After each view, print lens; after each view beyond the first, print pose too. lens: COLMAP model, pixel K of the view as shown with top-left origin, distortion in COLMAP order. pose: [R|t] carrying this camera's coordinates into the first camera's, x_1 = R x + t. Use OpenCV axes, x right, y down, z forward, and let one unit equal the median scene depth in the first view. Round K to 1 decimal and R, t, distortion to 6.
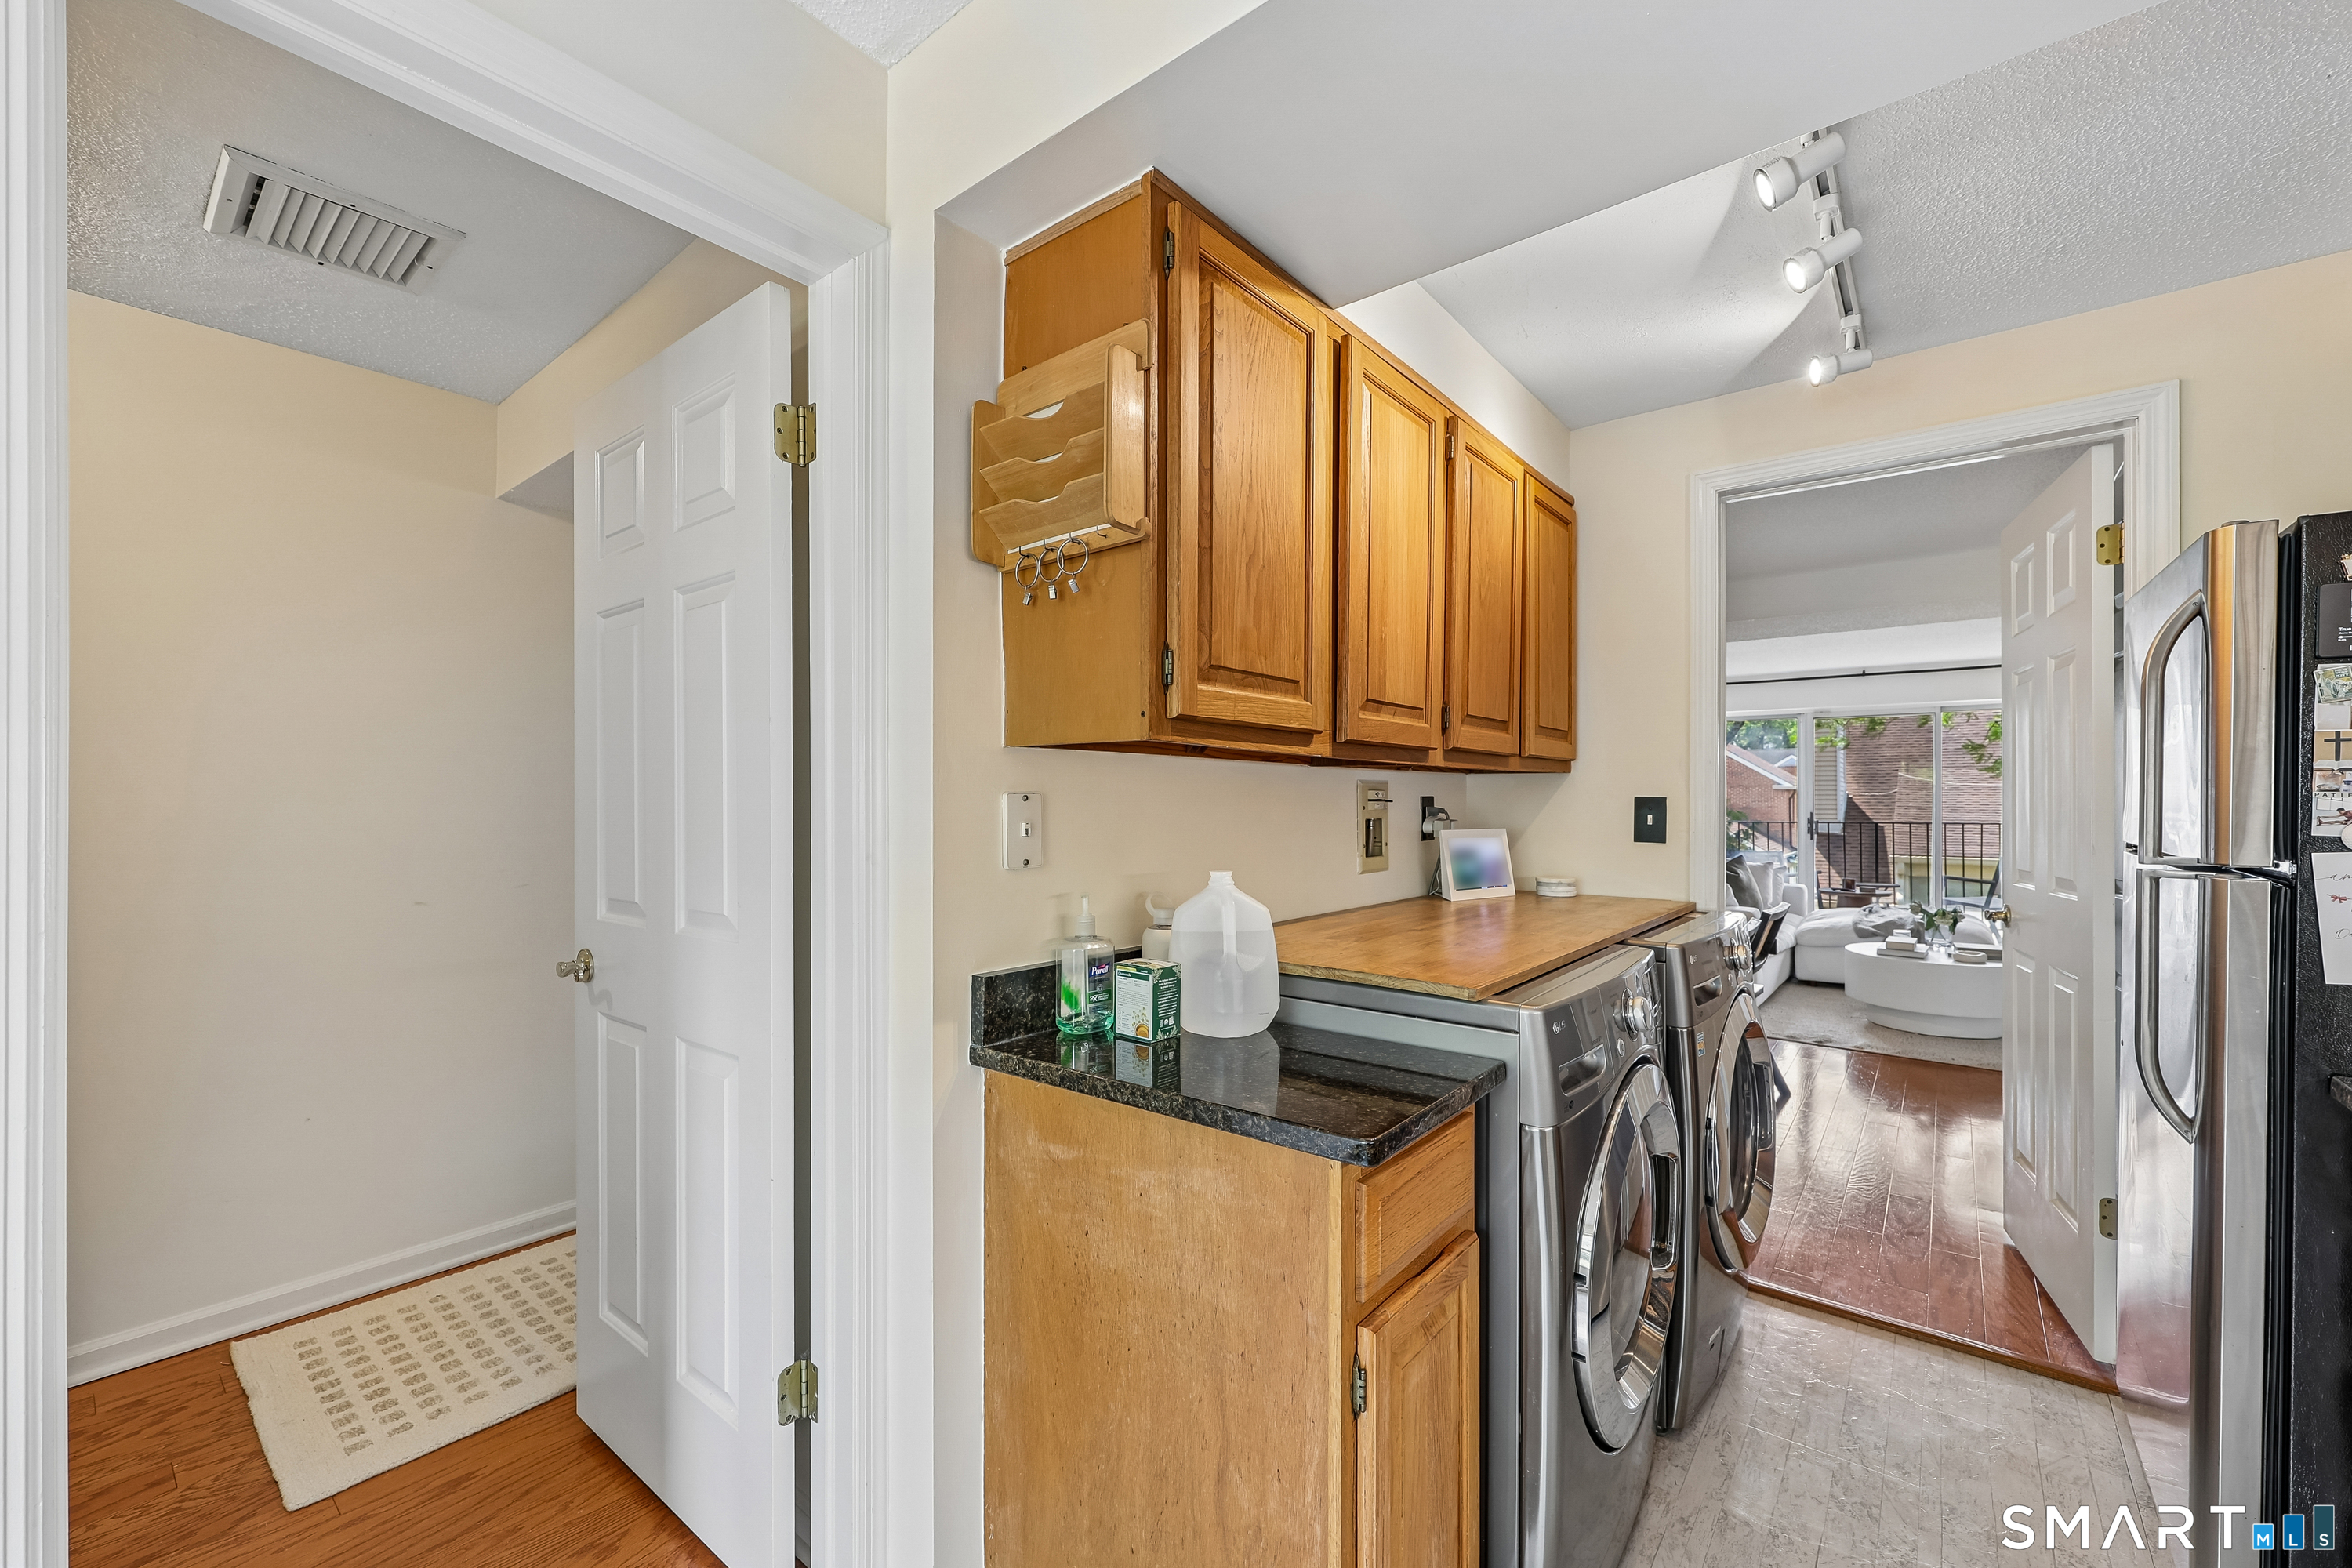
lens RADIAL K [[946.9, 0, 1175.7], [0, 946.9, 796.0], [0, 0, 1]] dist [-0.003489, -0.000021]
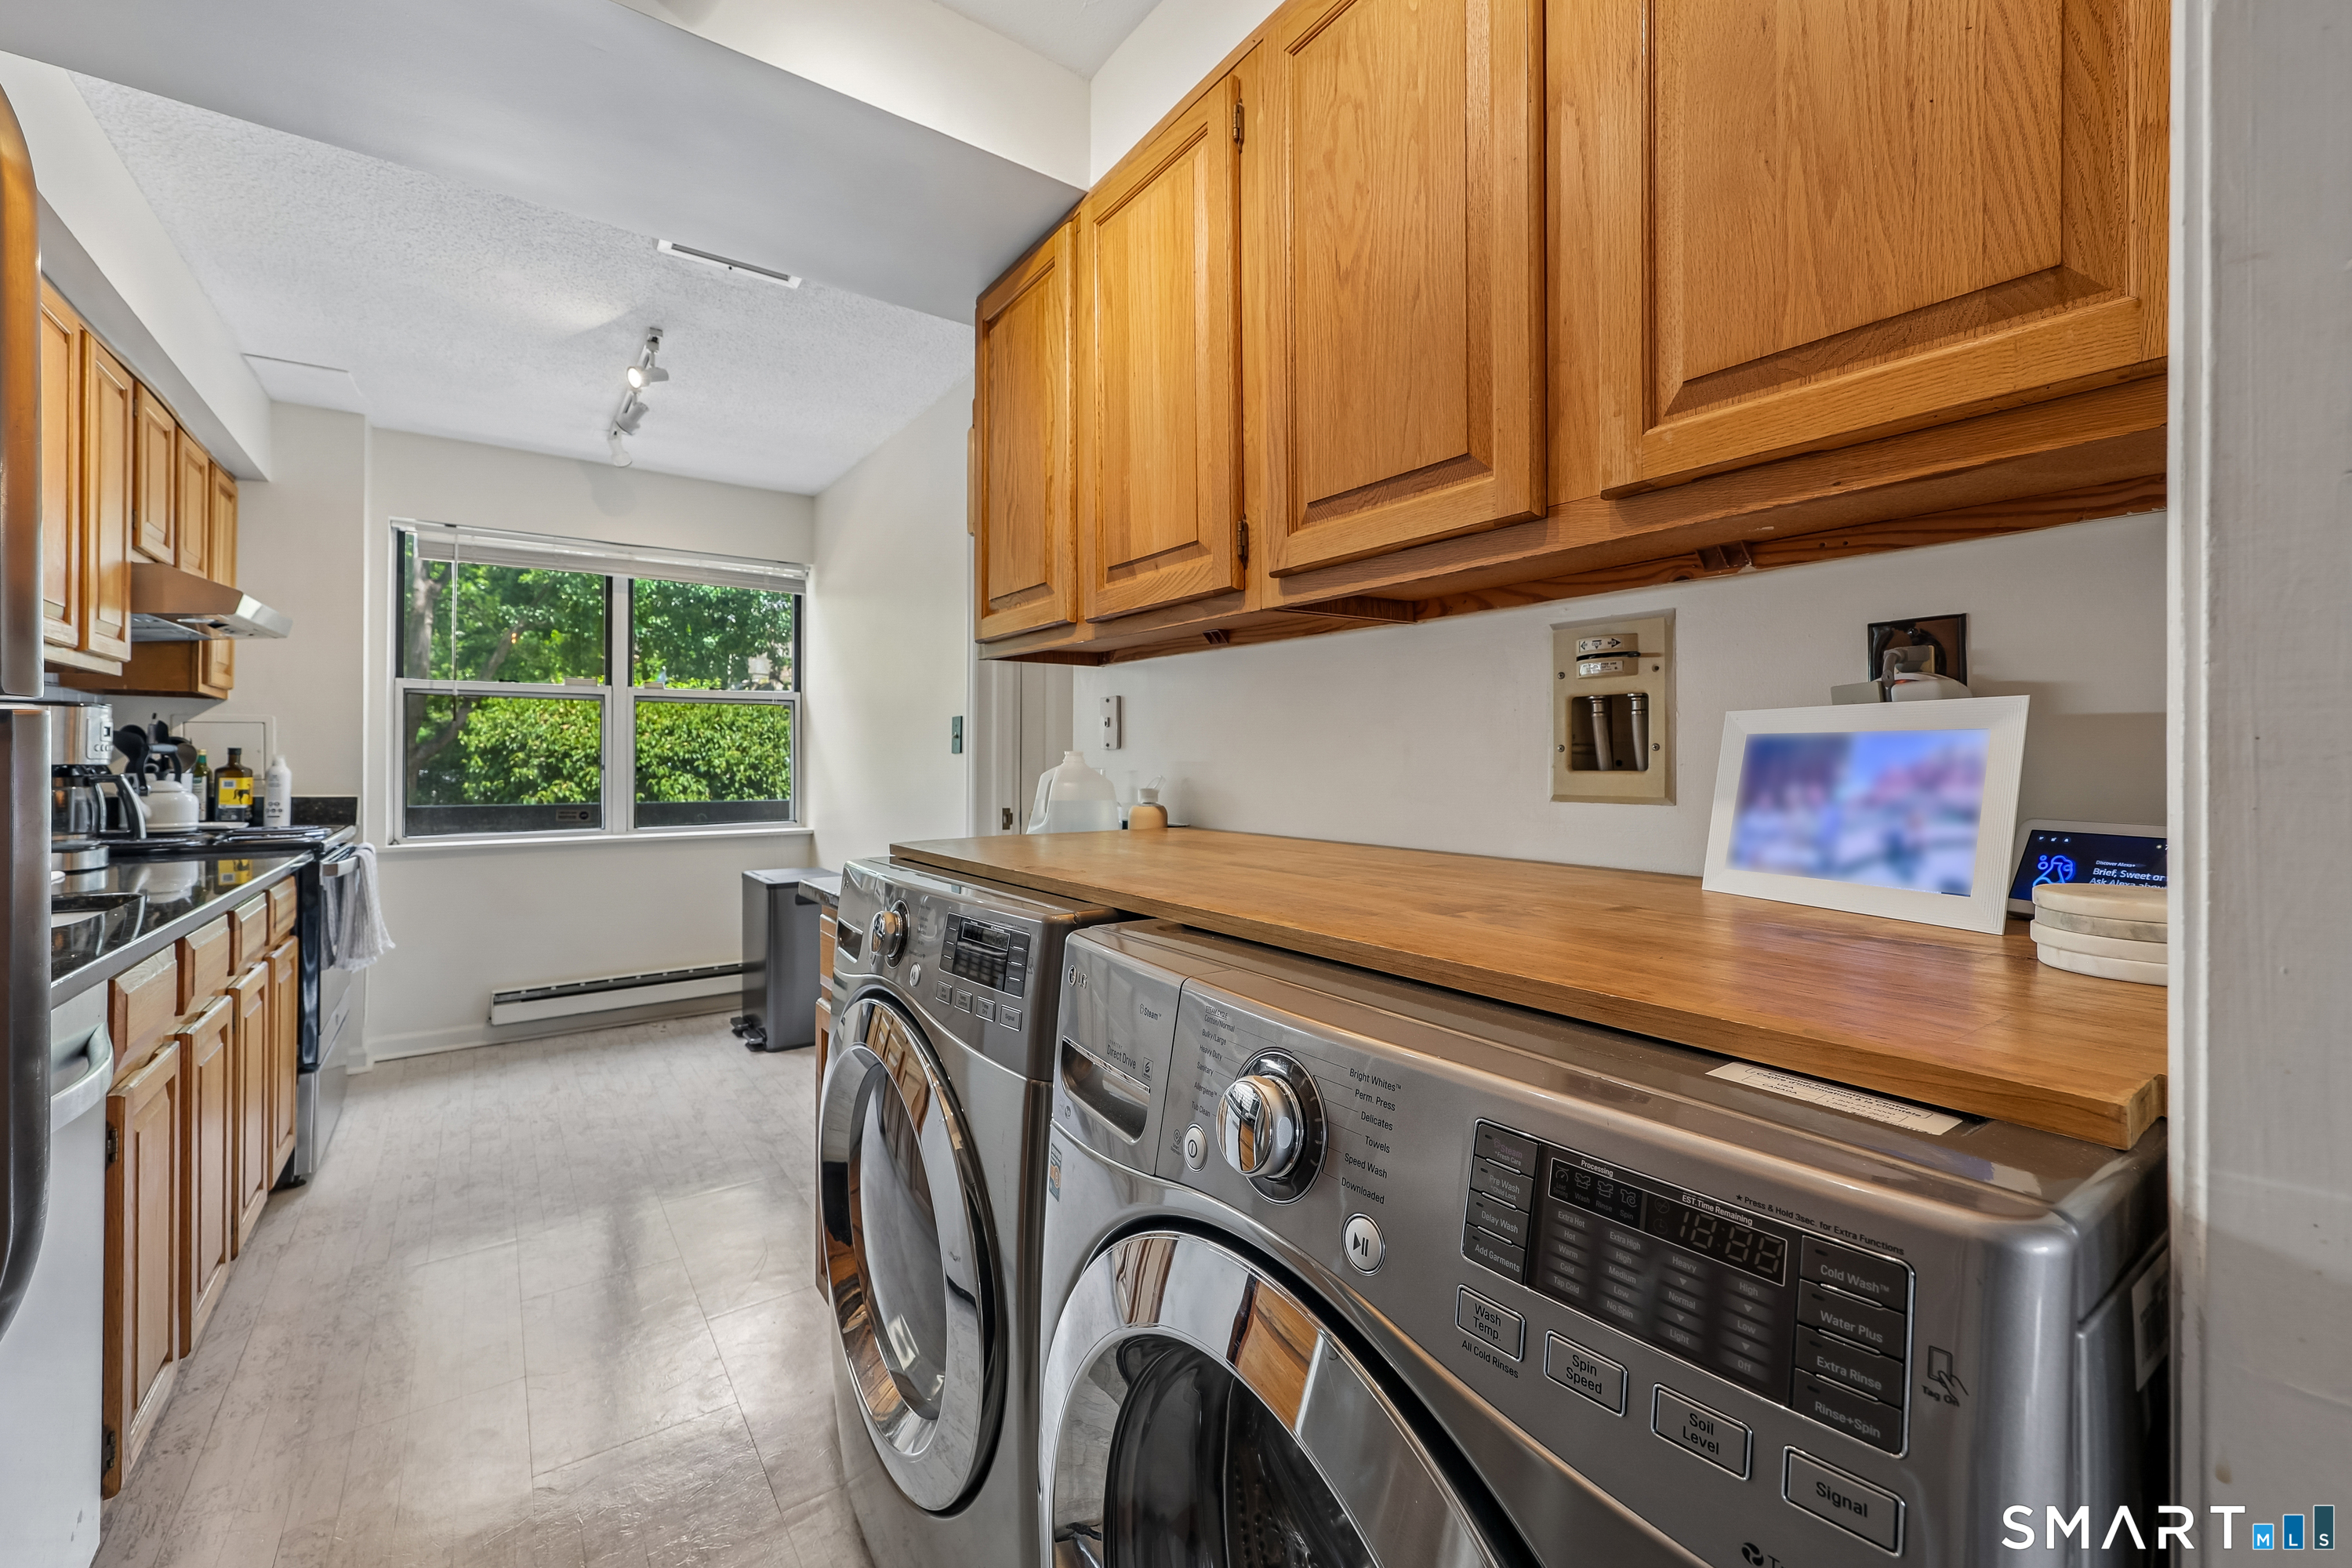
lens RADIAL K [[946.9, 0, 1165.9], [0, 946.9, 772.0], [0, 0, 1]] dist [-0.003489, -0.000021]
pose [[-0.268368, 0.000735, -0.963316, 0.772870], [-0.007389, 0.999969, 0.002821, 0.066333], [0.963288, 0.007875, -0.268354, 0.935895]]
